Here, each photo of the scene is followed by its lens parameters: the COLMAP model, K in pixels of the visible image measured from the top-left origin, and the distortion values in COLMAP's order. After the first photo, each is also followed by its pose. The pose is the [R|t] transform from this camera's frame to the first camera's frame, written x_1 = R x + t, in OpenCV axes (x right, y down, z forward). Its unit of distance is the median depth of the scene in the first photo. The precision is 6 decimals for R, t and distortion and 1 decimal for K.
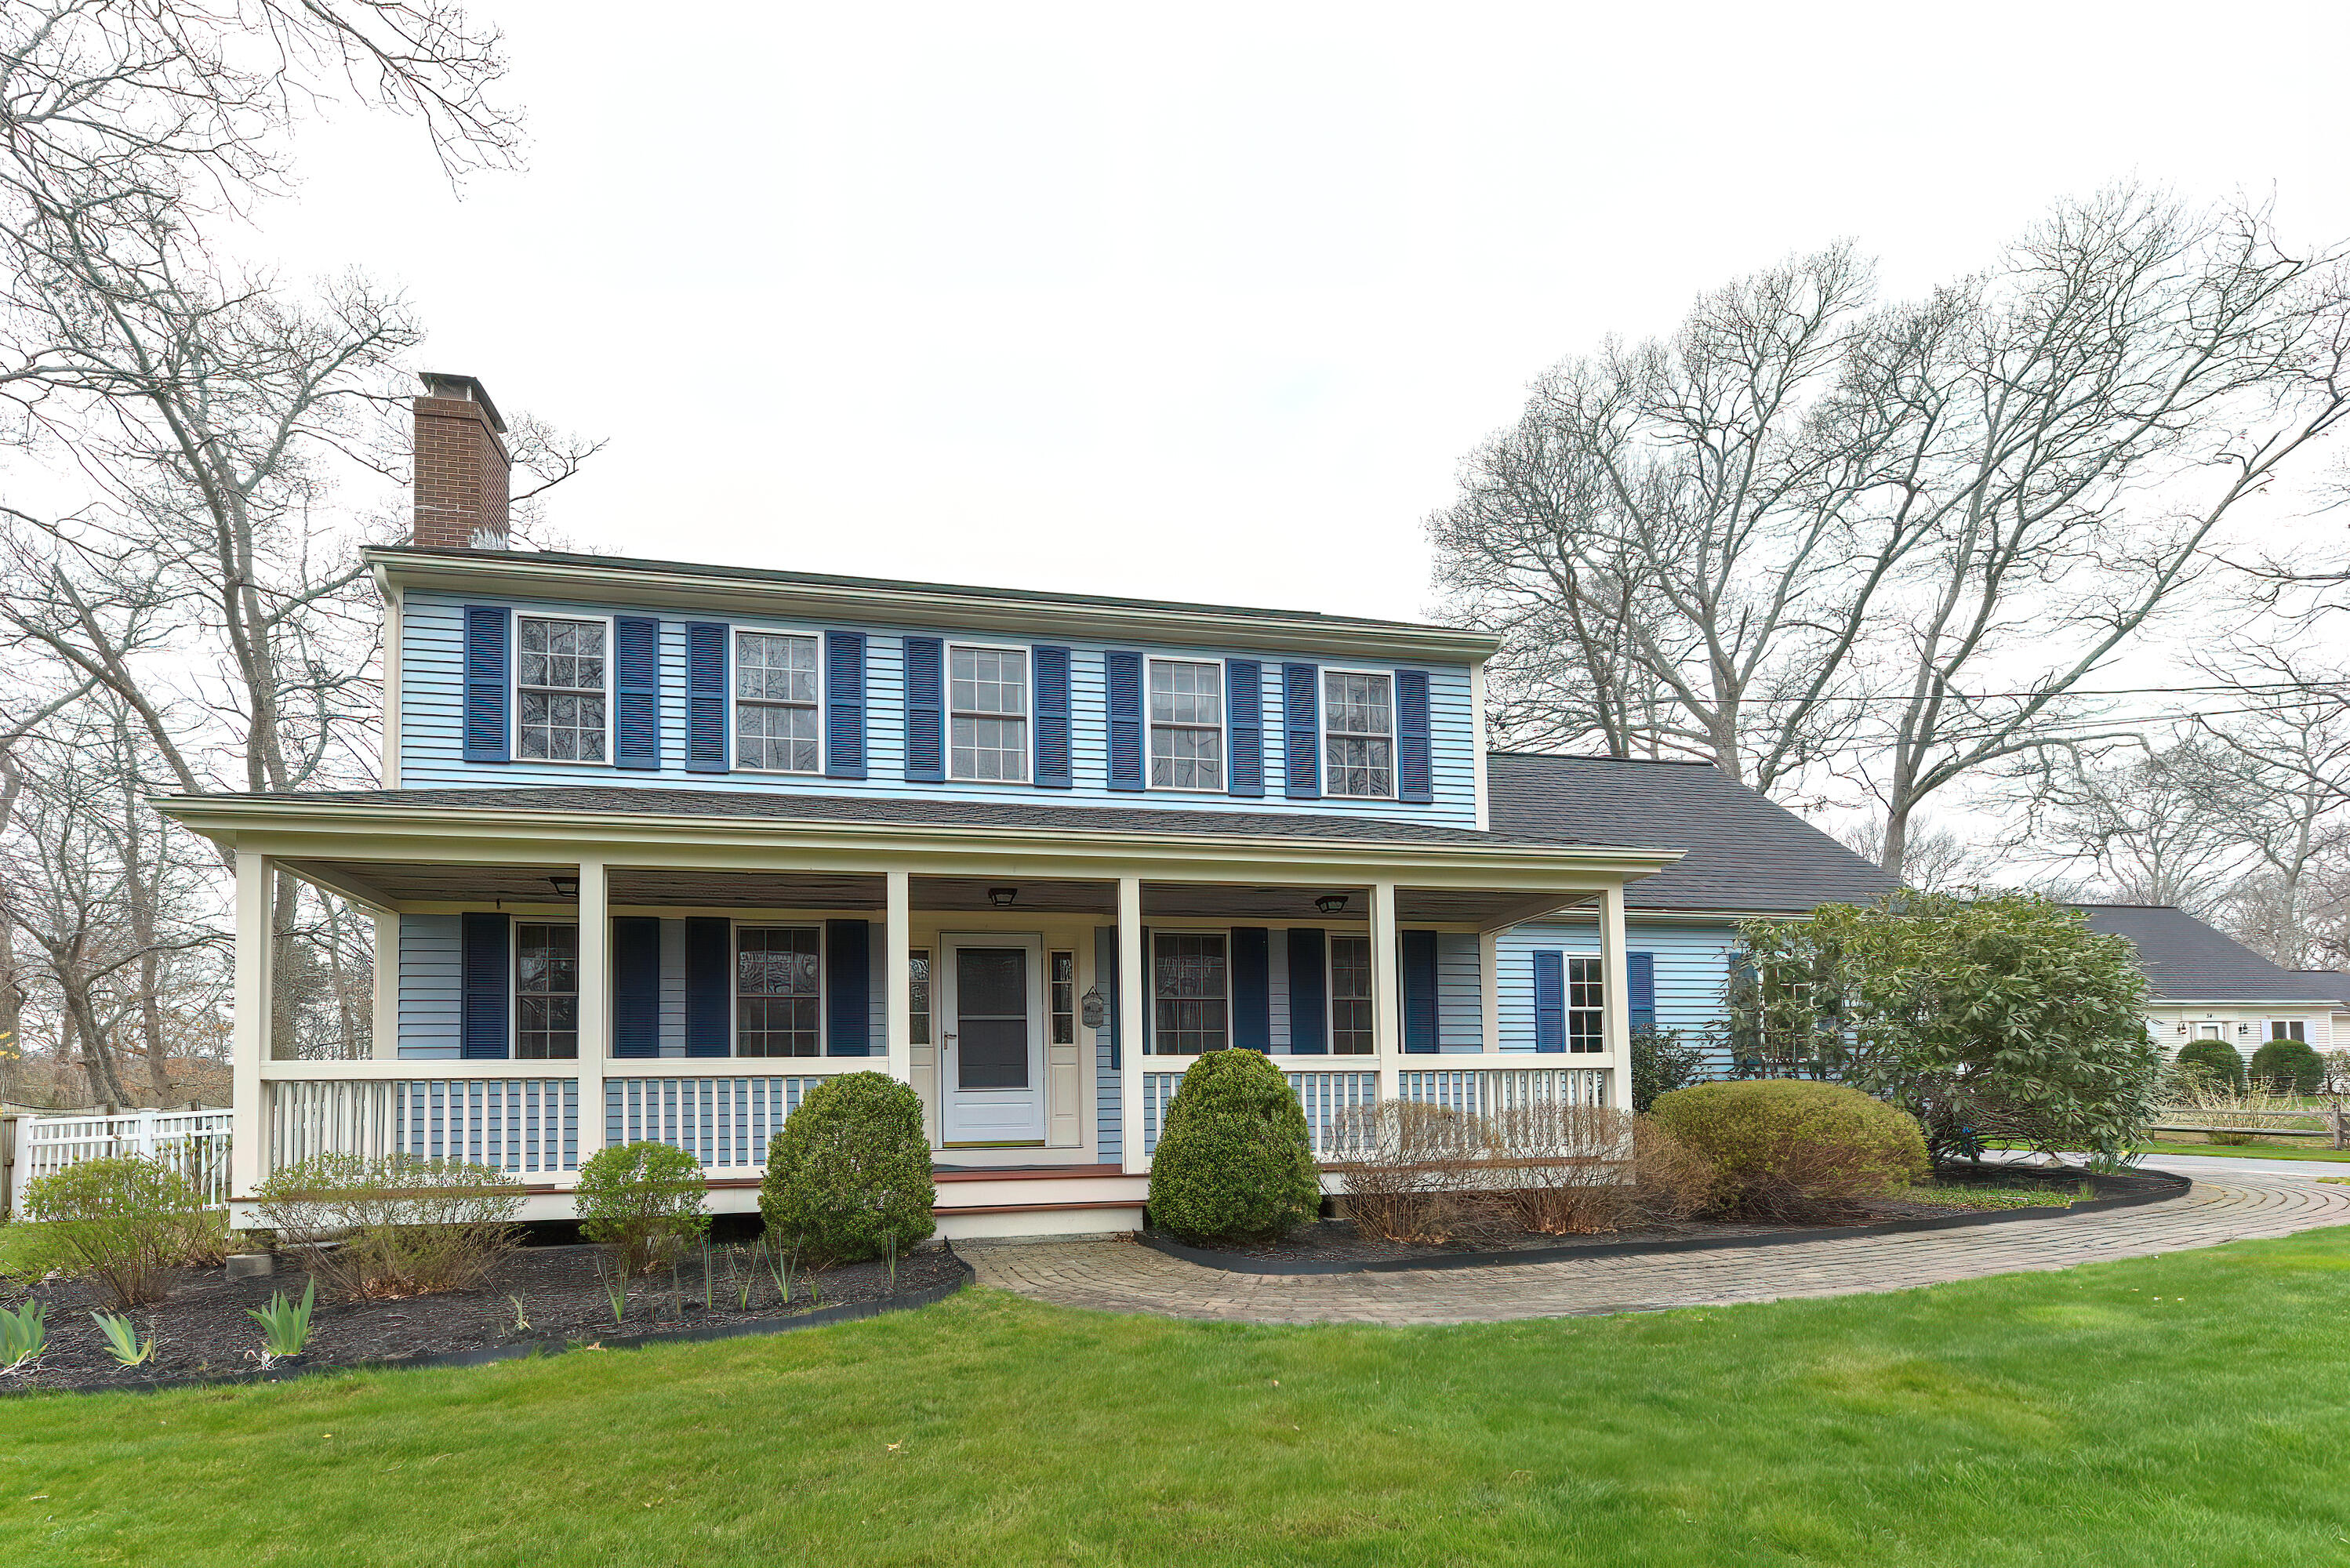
lens RADIAL K [[897.4, 0, 1173.7], [0, 897.4, 853.2], [0, 0, 1]] dist [-0.001102, -0.000249]
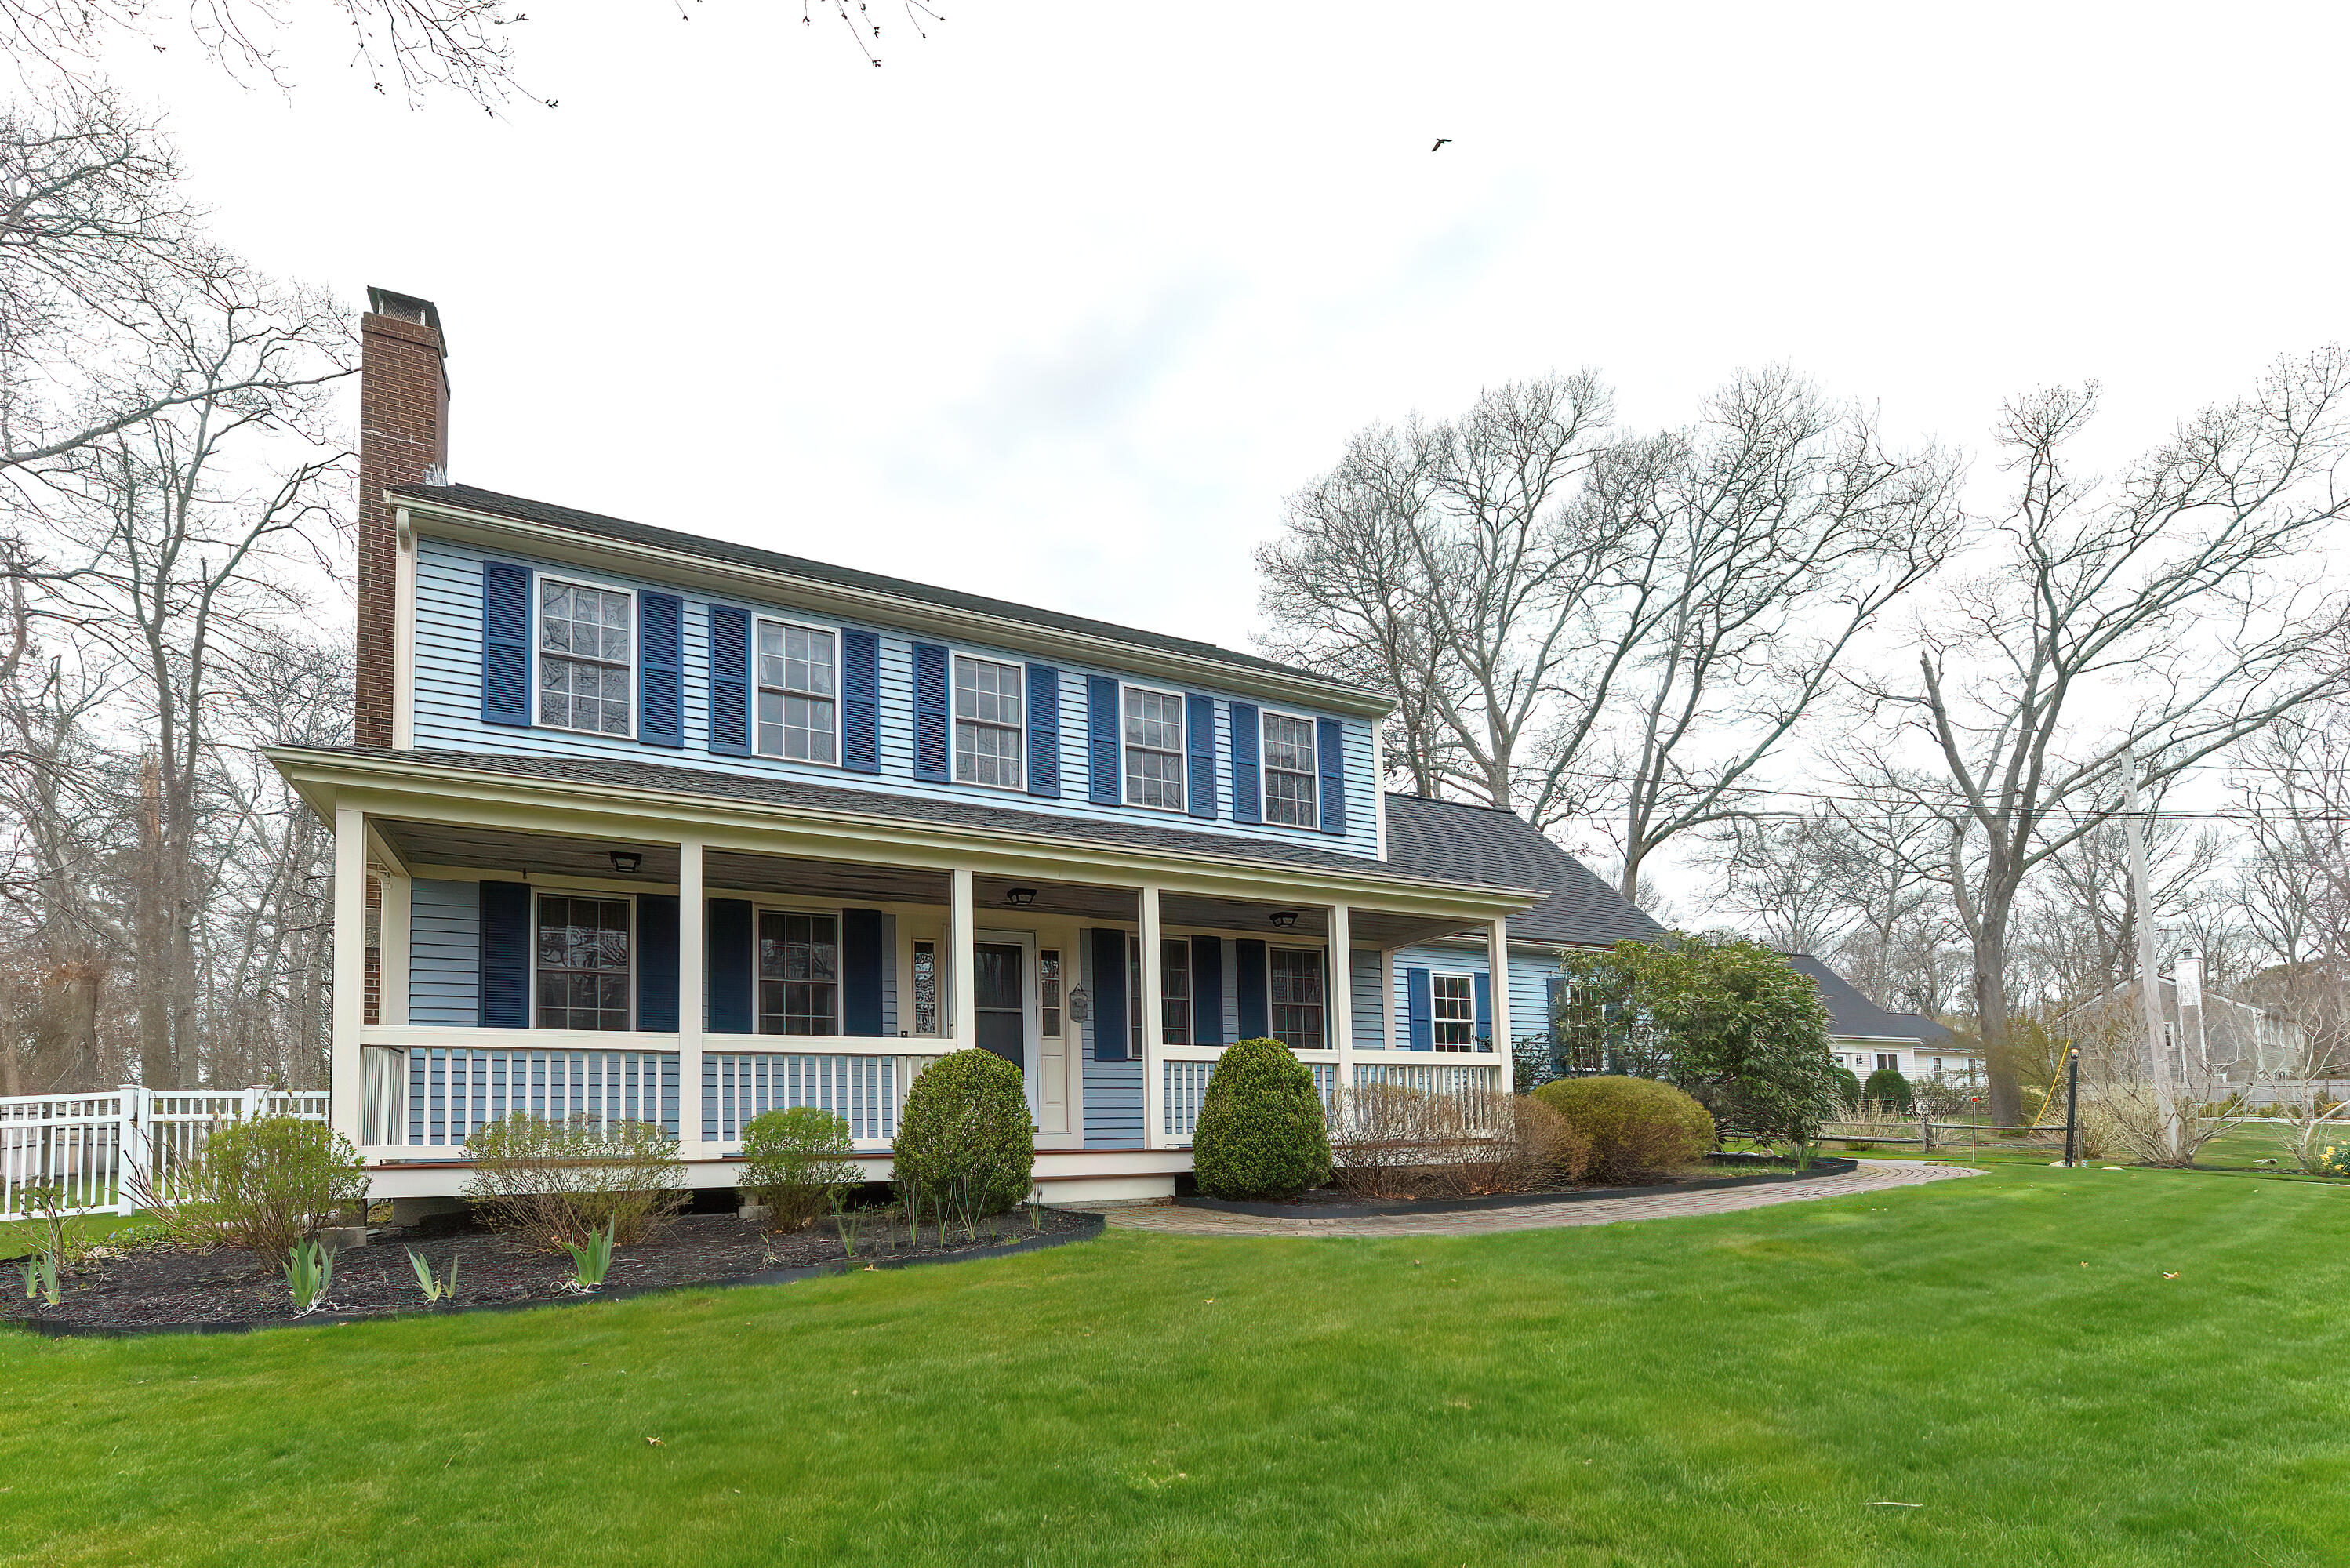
lens RADIAL K [[973.6, 0, 1180.5], [0, 973.6, 766.2], [0, 0, 1]] dist [-0.002614, -0.000508]
pose [[0.959417, 0.095862, 0.265199, -0.215759], [-0.071234, 0.992333, -0.100998, -0.002043], [-0.272847, 0.078008, 0.958890, -0.129340]]
